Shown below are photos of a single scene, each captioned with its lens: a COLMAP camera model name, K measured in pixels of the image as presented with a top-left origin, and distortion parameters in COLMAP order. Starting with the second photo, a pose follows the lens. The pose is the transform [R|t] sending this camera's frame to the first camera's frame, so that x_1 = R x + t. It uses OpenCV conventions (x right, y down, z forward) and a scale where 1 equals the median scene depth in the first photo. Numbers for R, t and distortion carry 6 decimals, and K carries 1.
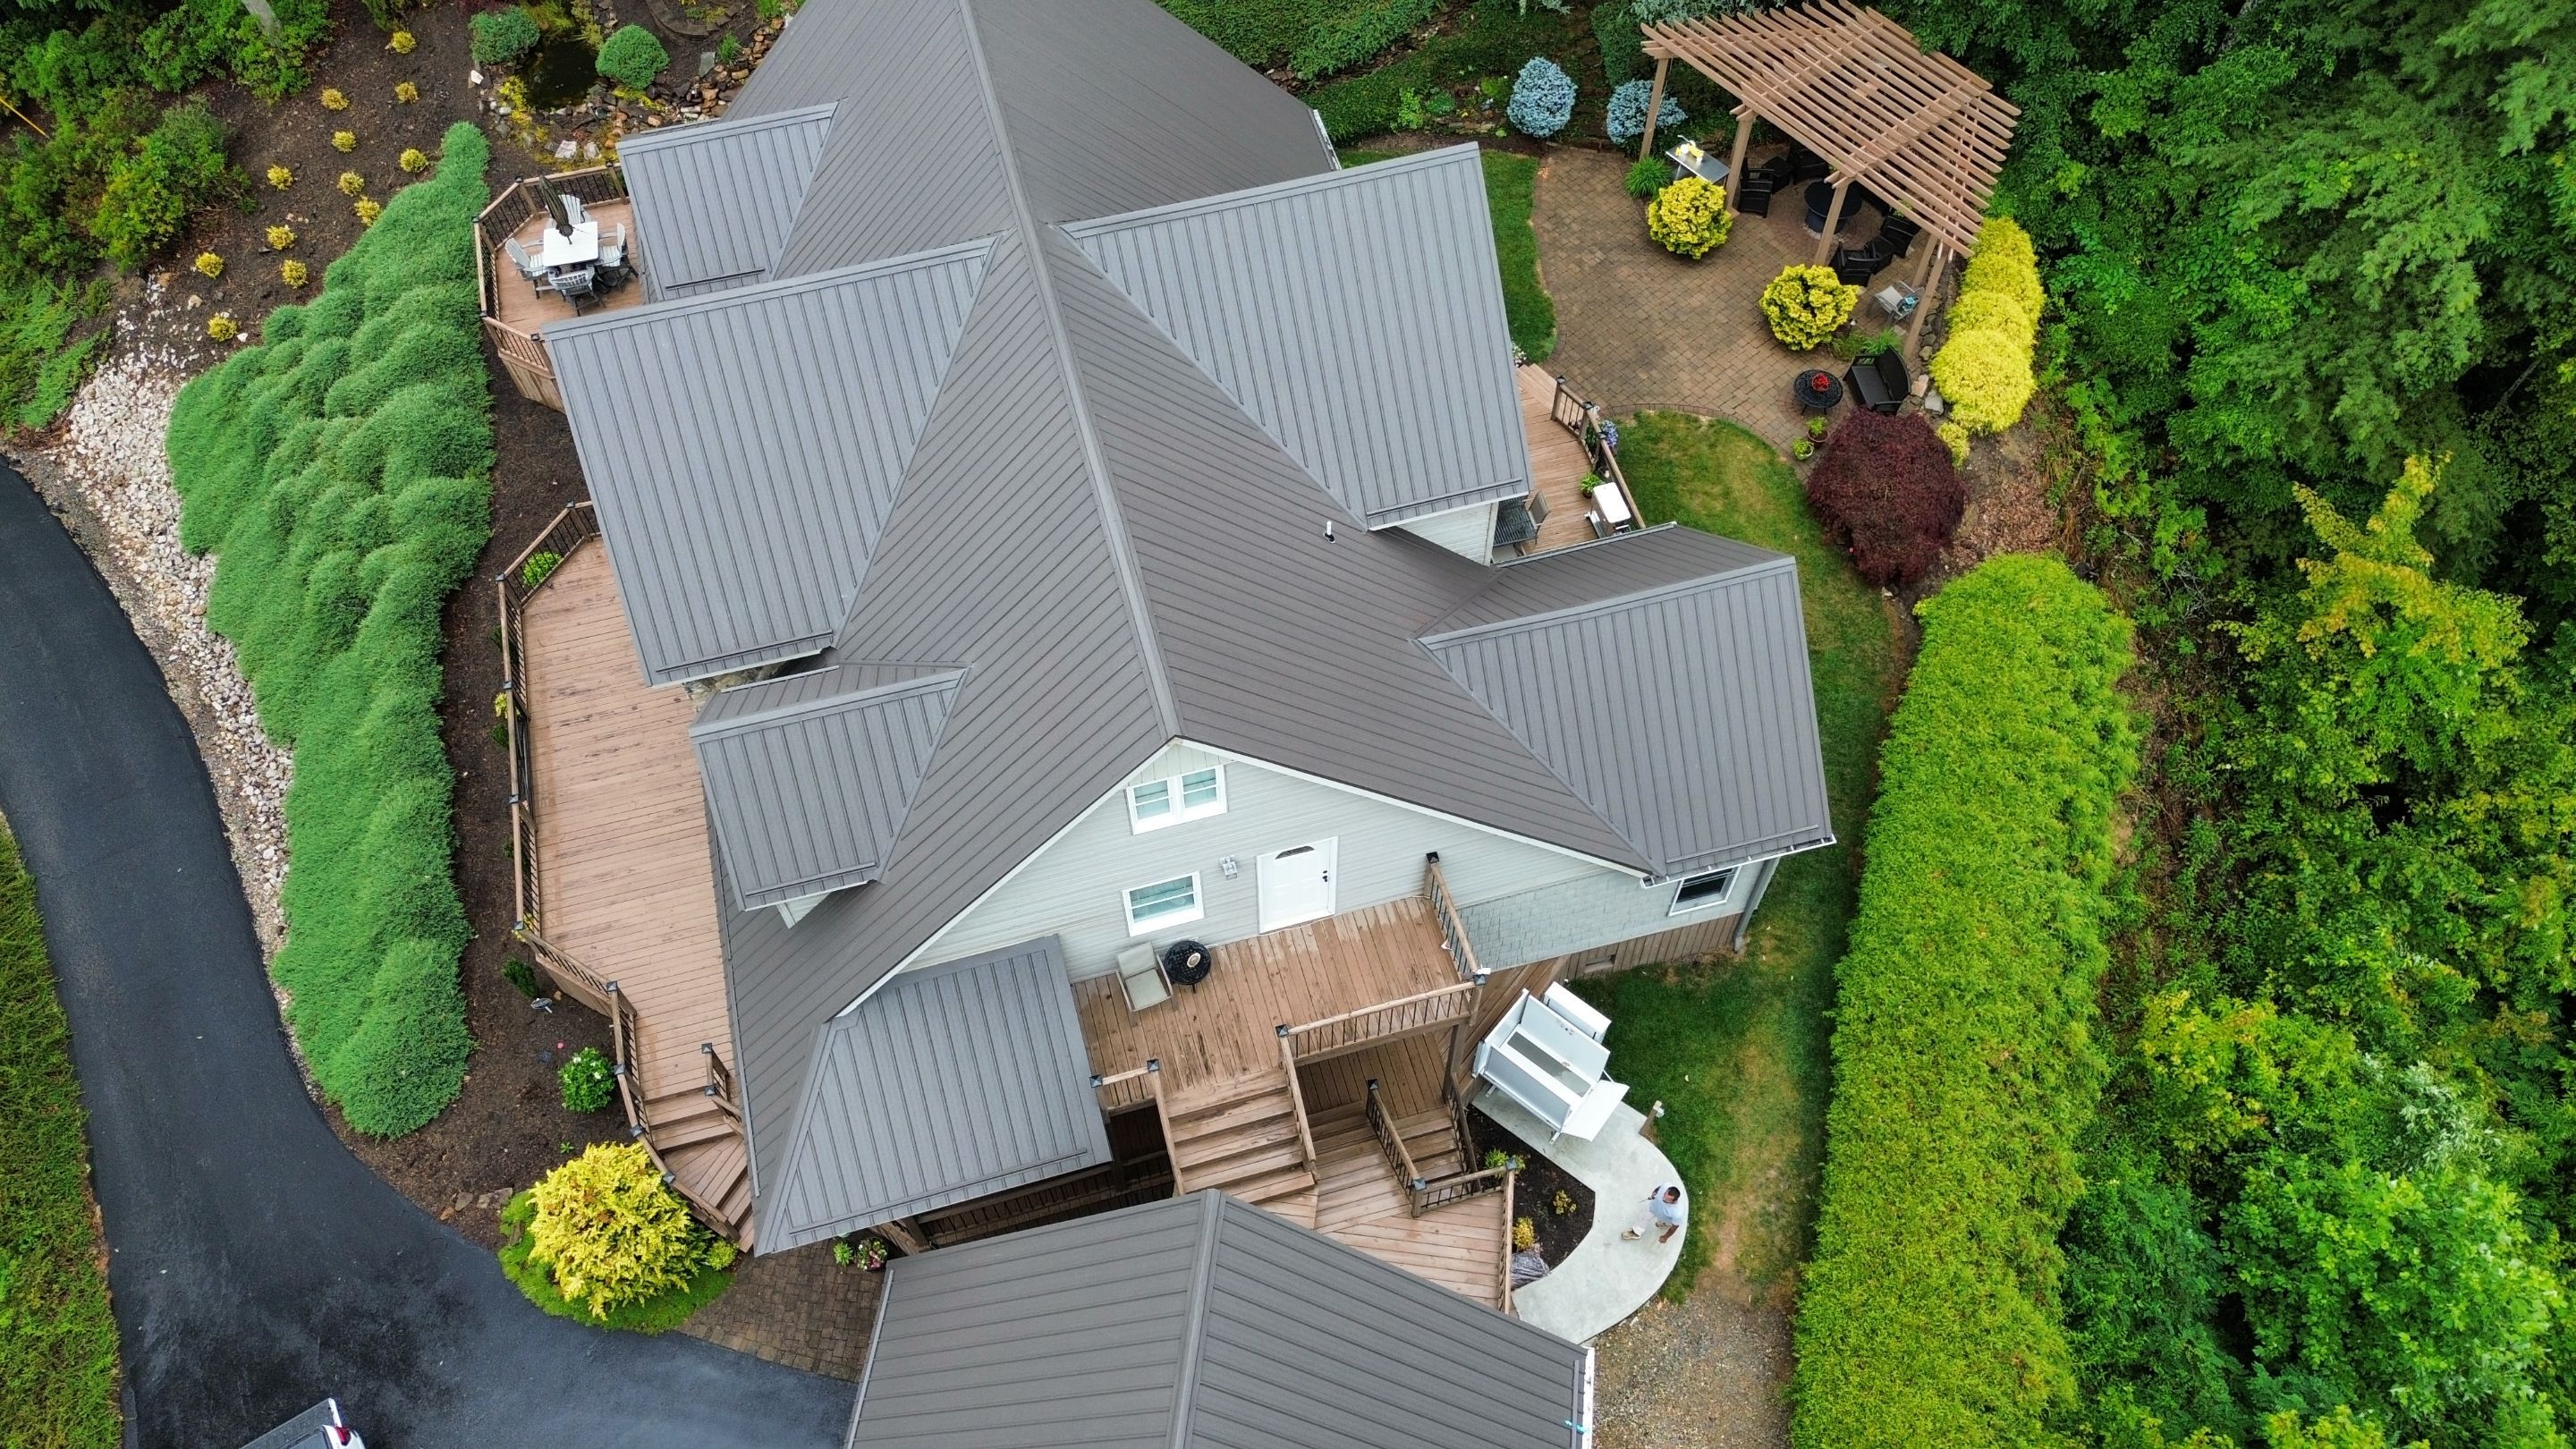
lens RADIAL K [[1834.9, 0, 1275.0], [0, 1834.9, 717.5], [0, 0, 1]] dist [0.065439, -0.060914]
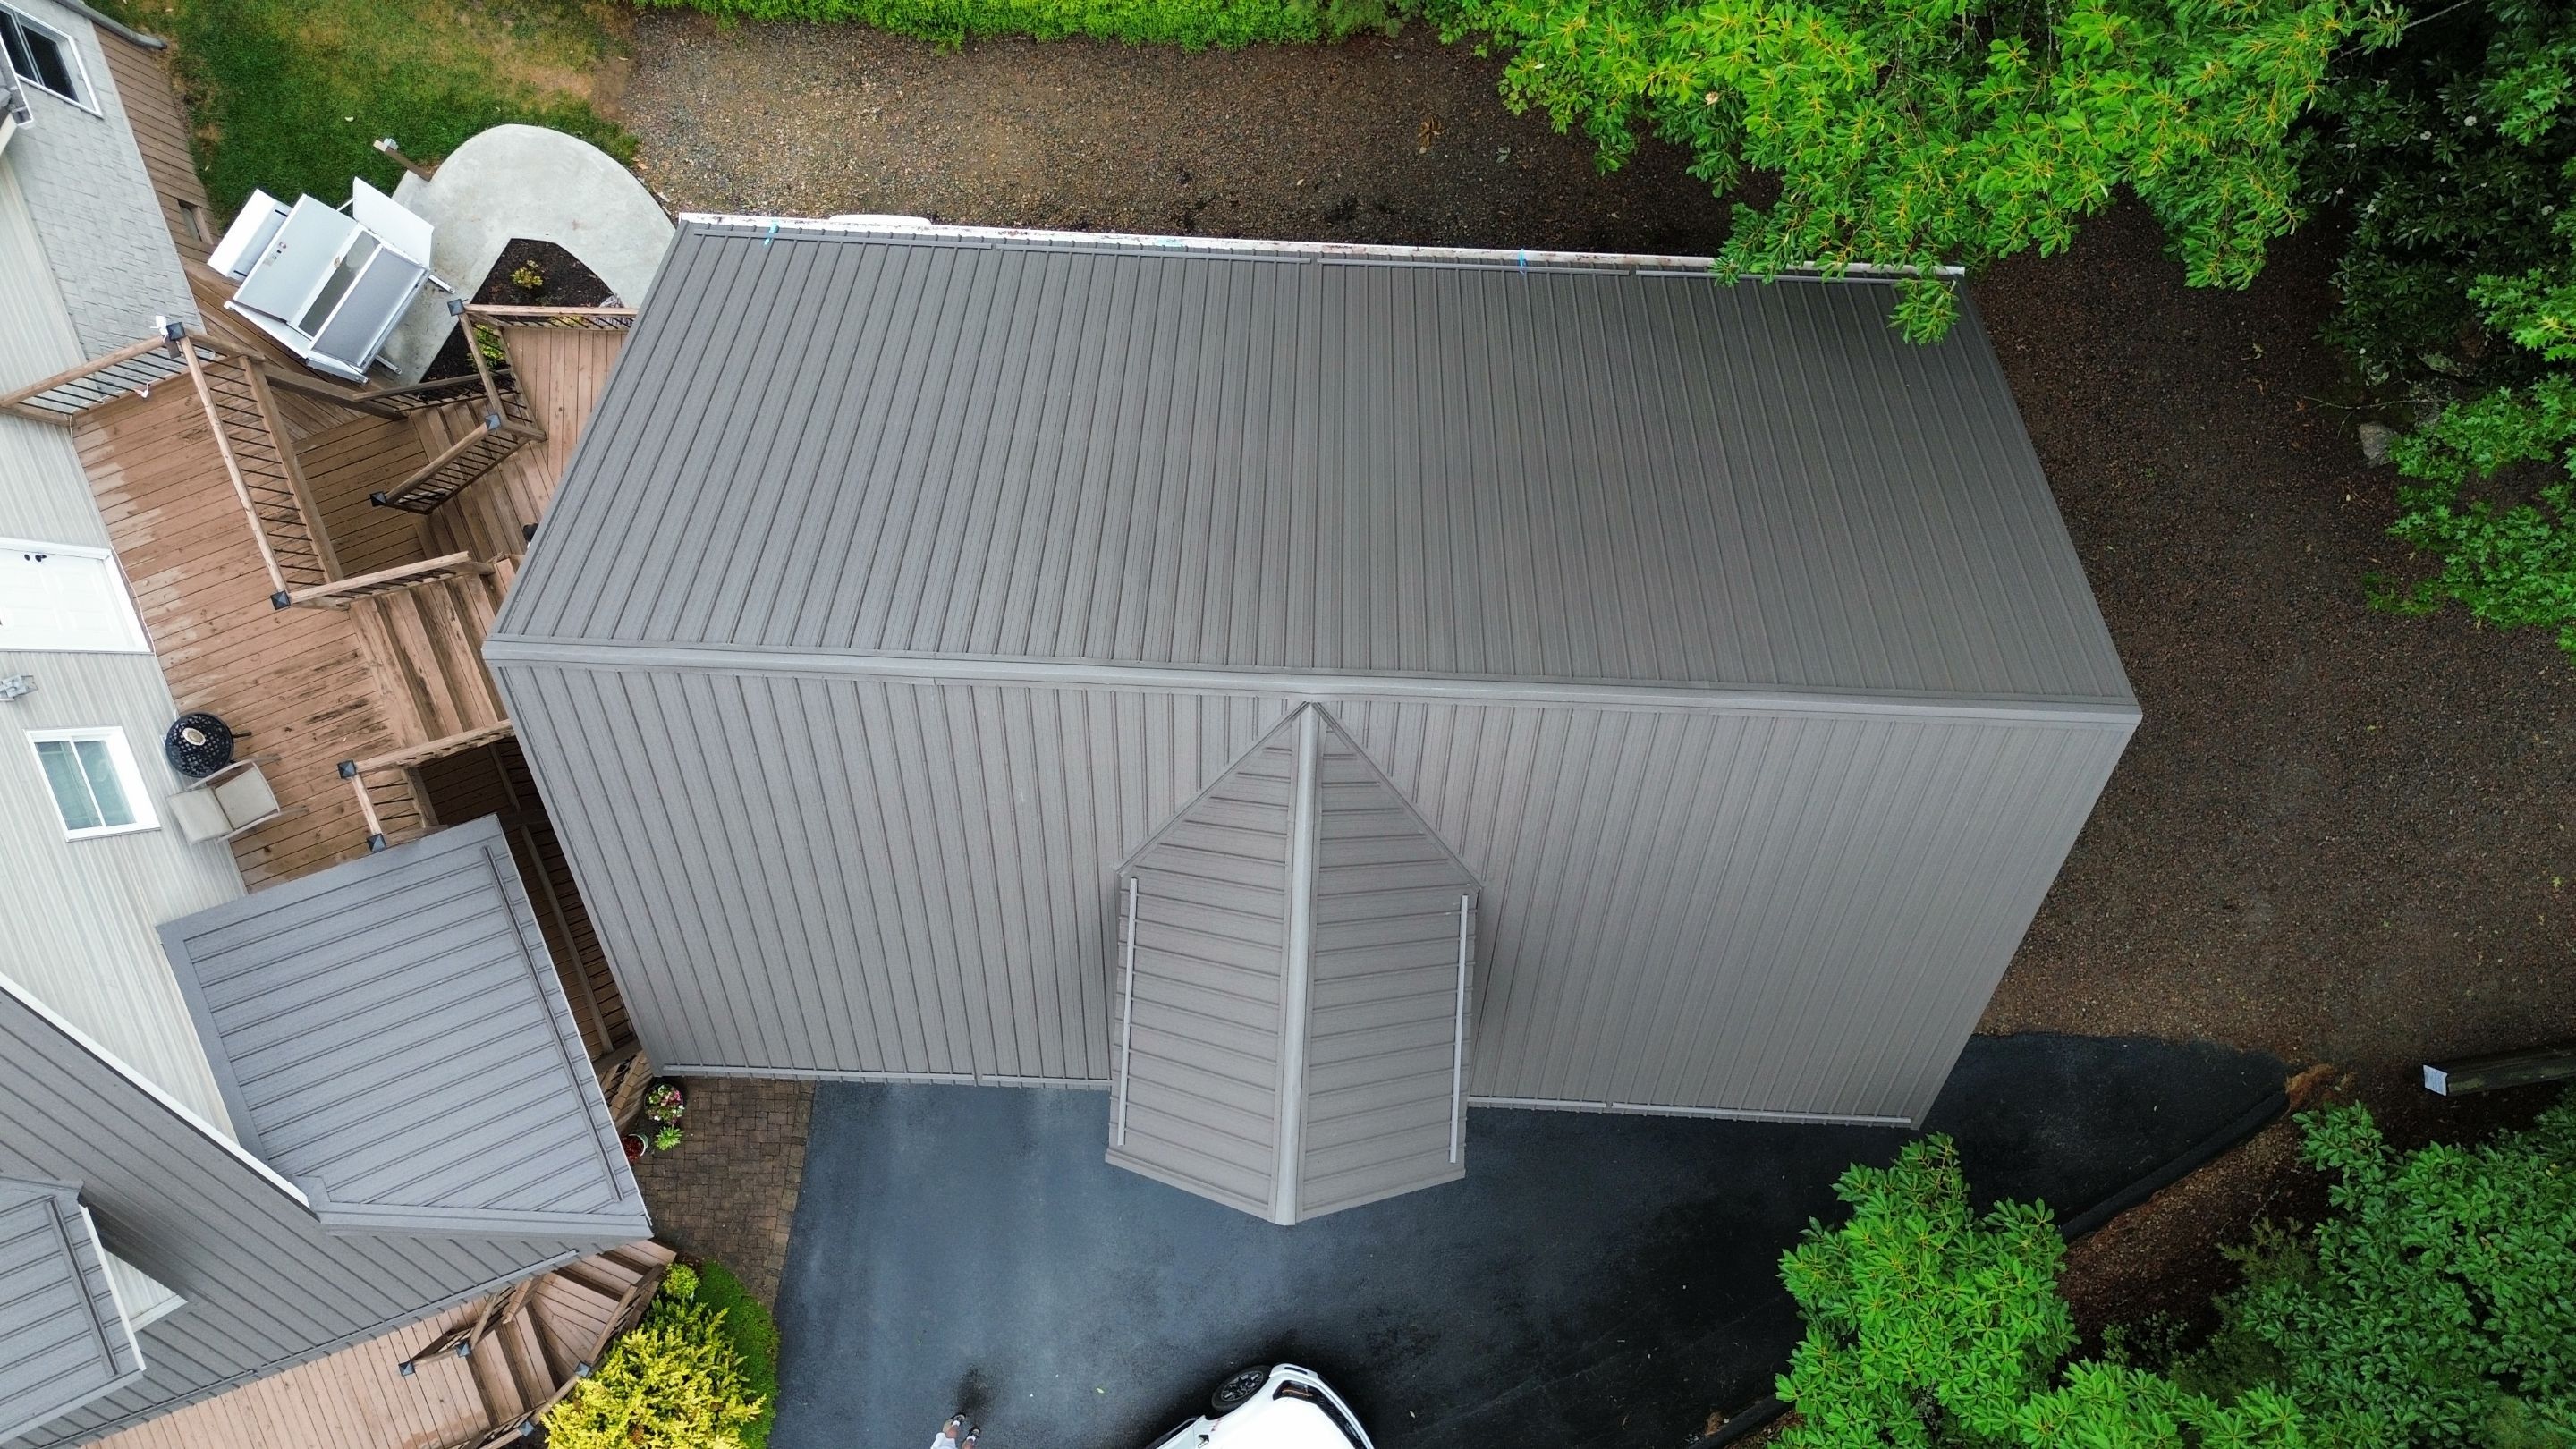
lens RADIAL K [[1823.8, 0, 1278.4], [0, 1823.8, 720.6], [0, 0, 1]] dist [0.072550, -0.066445]
pose [[-0.085430, -0.996264, -0.012669, -0.053194], [0.841674, -0.078967, 0.534181, 0.083255], [-0.533185, 0.034972, 0.845275, 0.127627]]
